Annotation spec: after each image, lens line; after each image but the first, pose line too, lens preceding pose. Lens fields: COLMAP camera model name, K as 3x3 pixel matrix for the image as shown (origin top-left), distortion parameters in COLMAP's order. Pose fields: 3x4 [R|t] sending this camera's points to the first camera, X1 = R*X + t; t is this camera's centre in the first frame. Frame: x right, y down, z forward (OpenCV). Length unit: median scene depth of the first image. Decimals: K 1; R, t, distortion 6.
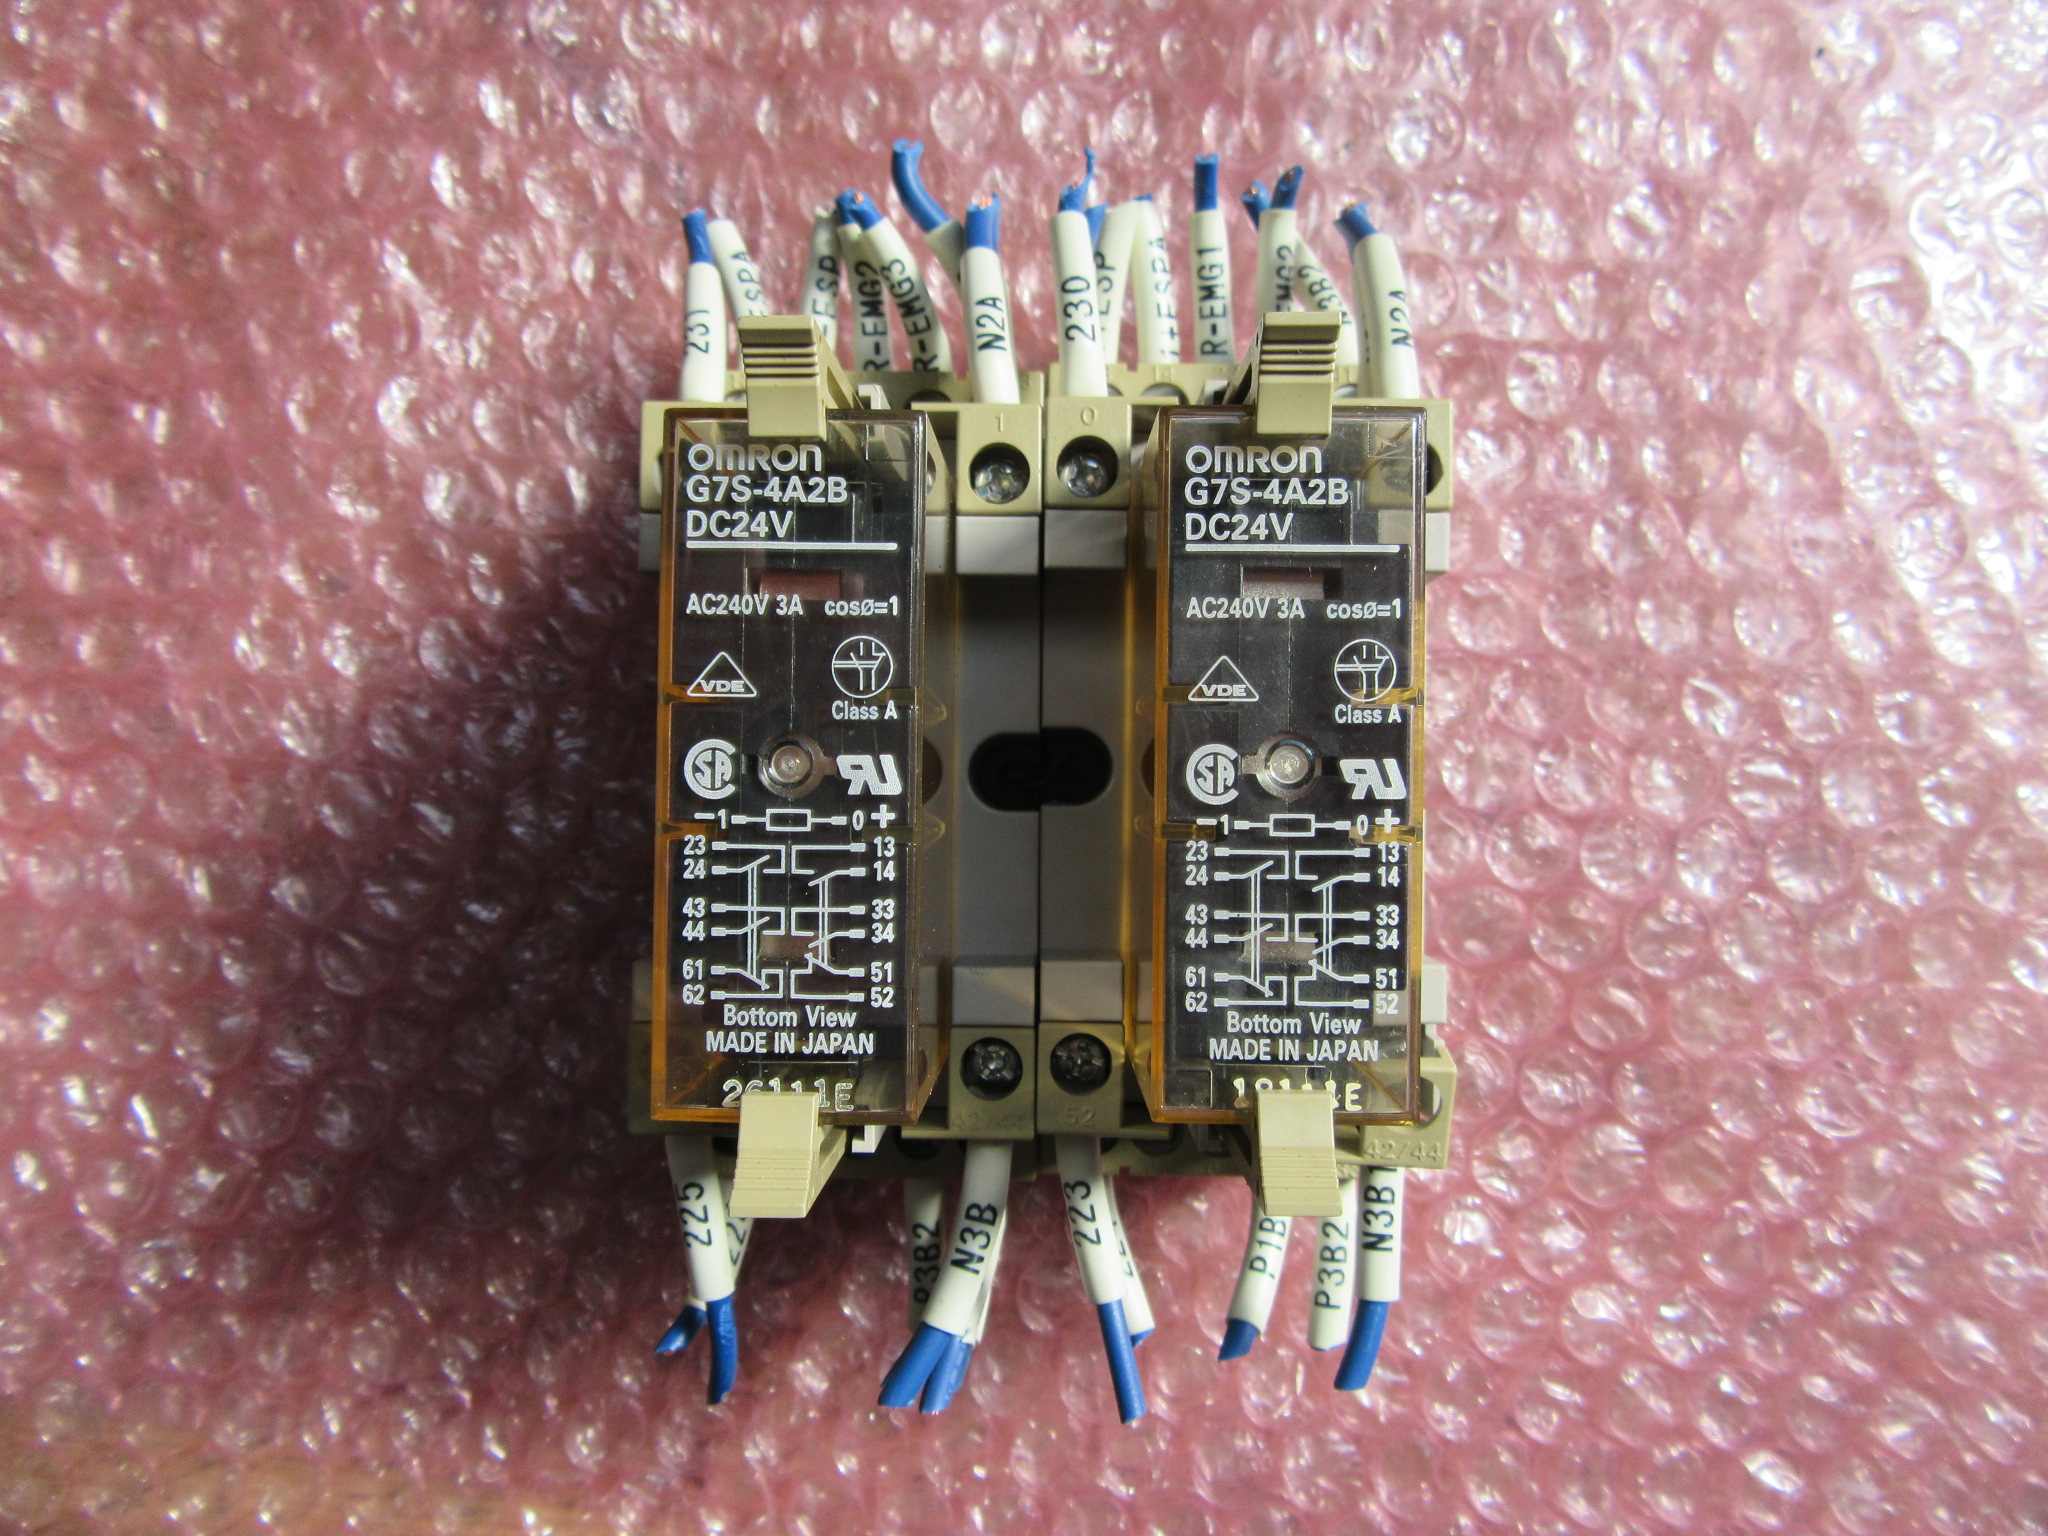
lens RADIAL K [[1494.9, 0, 1031.8], [0, 1494.9, 756.5], [0, 0, 1]] dist [0.028804, -0.008244]
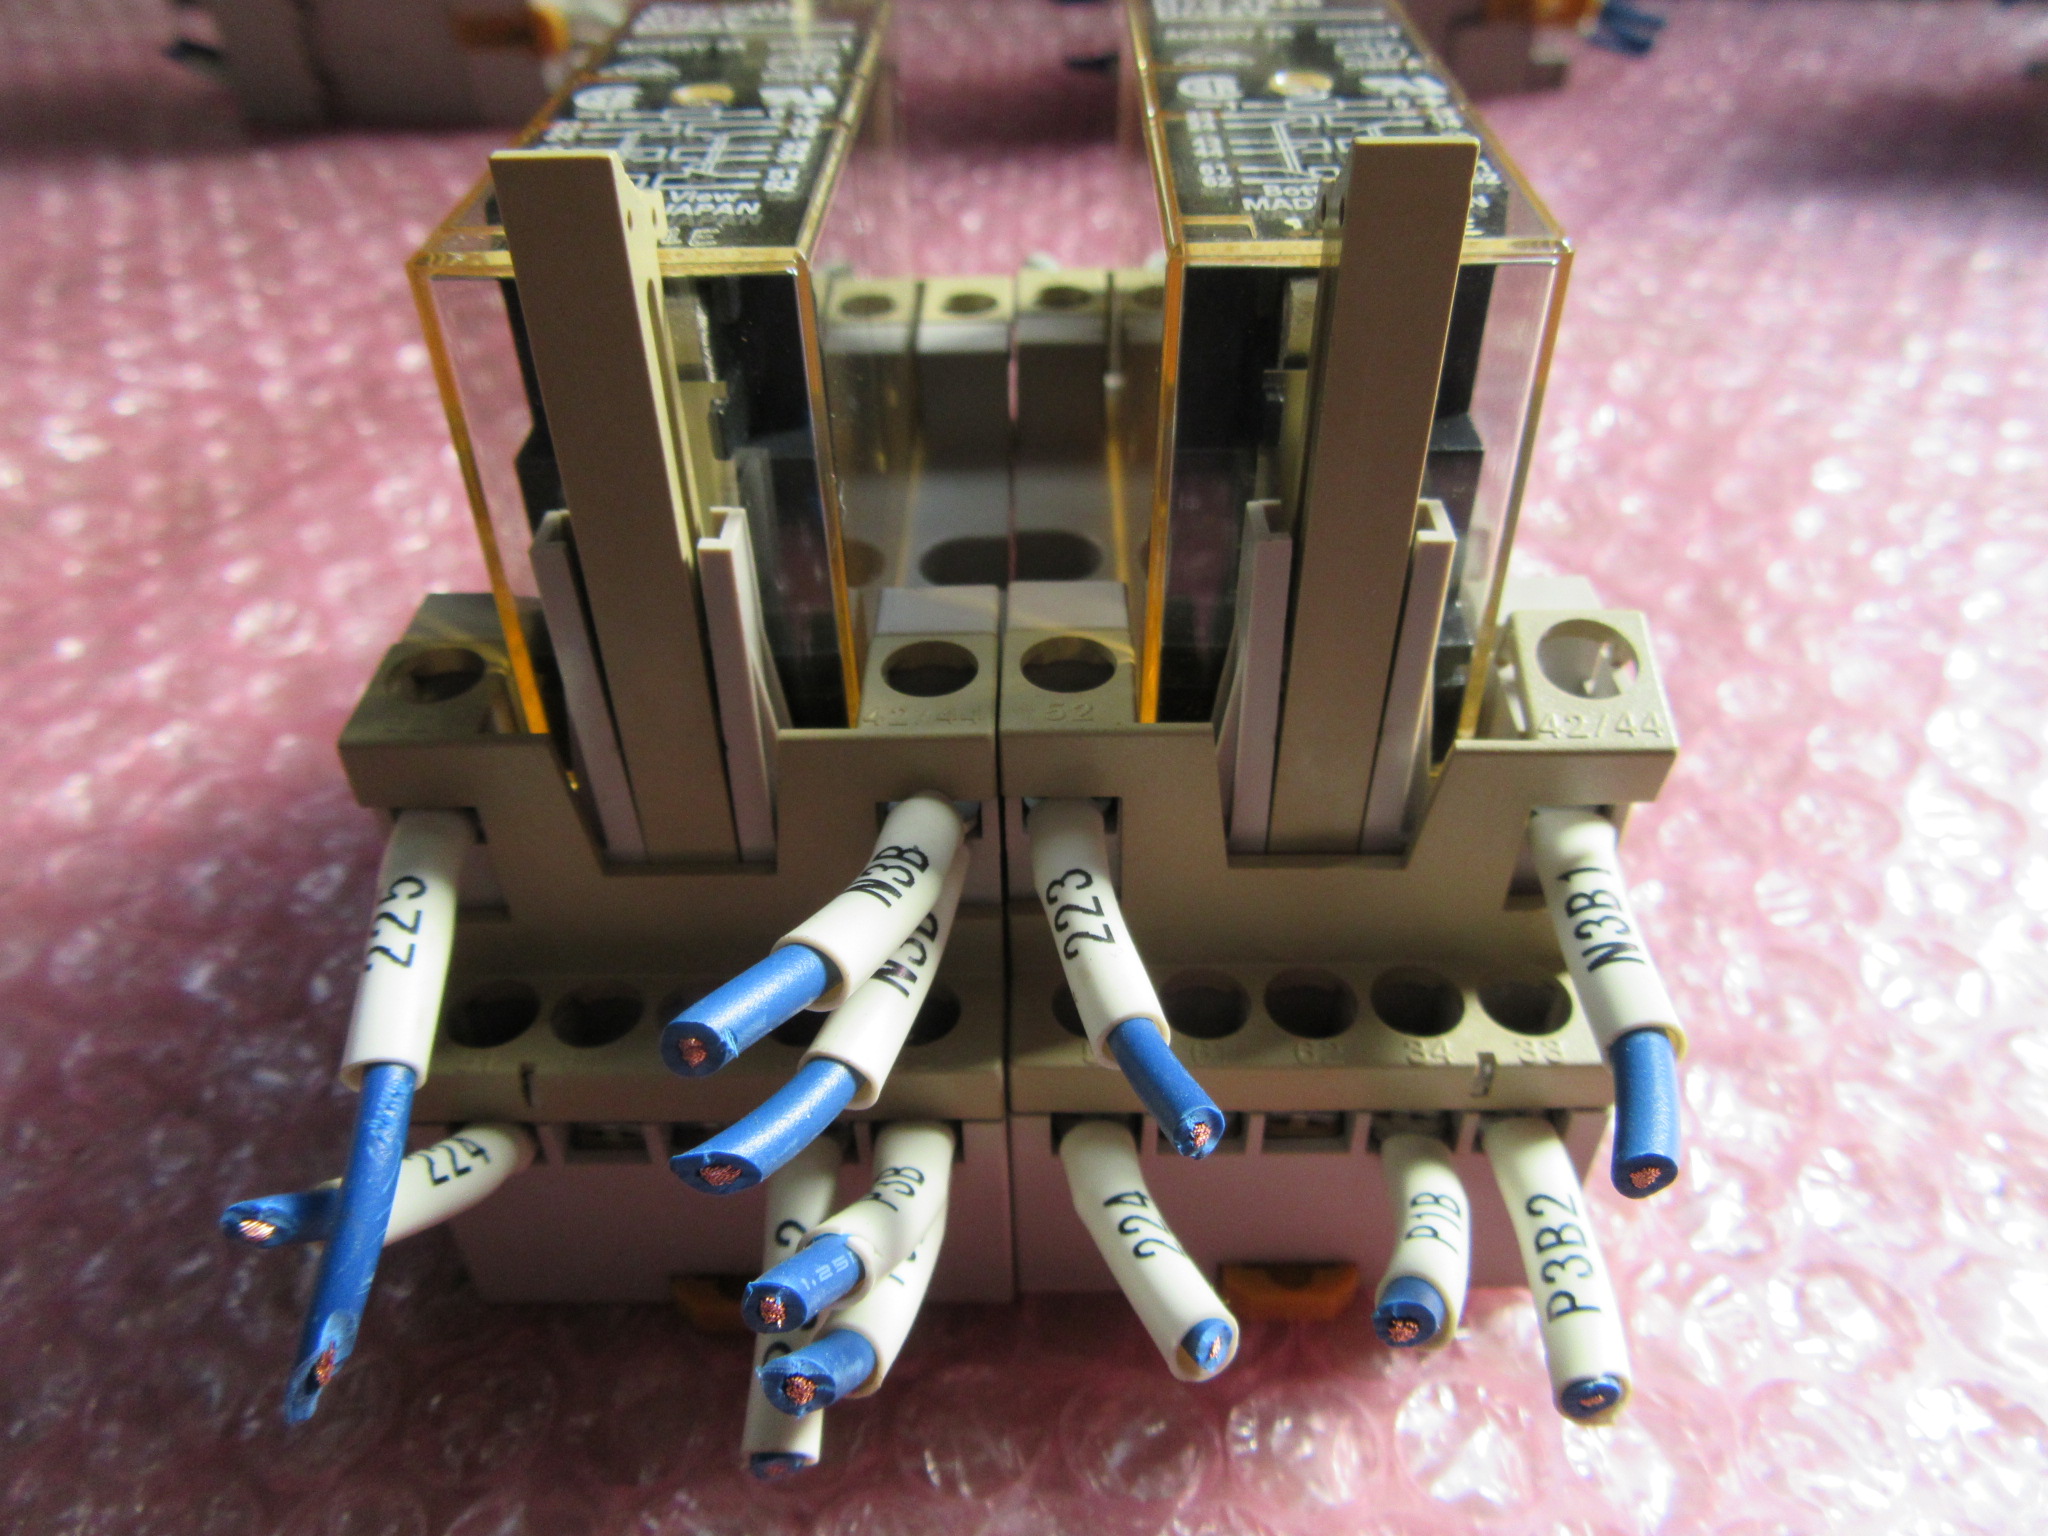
lens RADIAL K [[1494.9, 0, 1016.8], [0, 1494.9, 768.2], [0, 0, 1]] dist [0.028804, -0.008244]
pose [[0.999984, -0.001516, -0.005464, 0.014168], [-0.003186, 0.646944, -0.762531, 0.730953], [0.004691, 0.762536, 0.646929, 0.612933]]
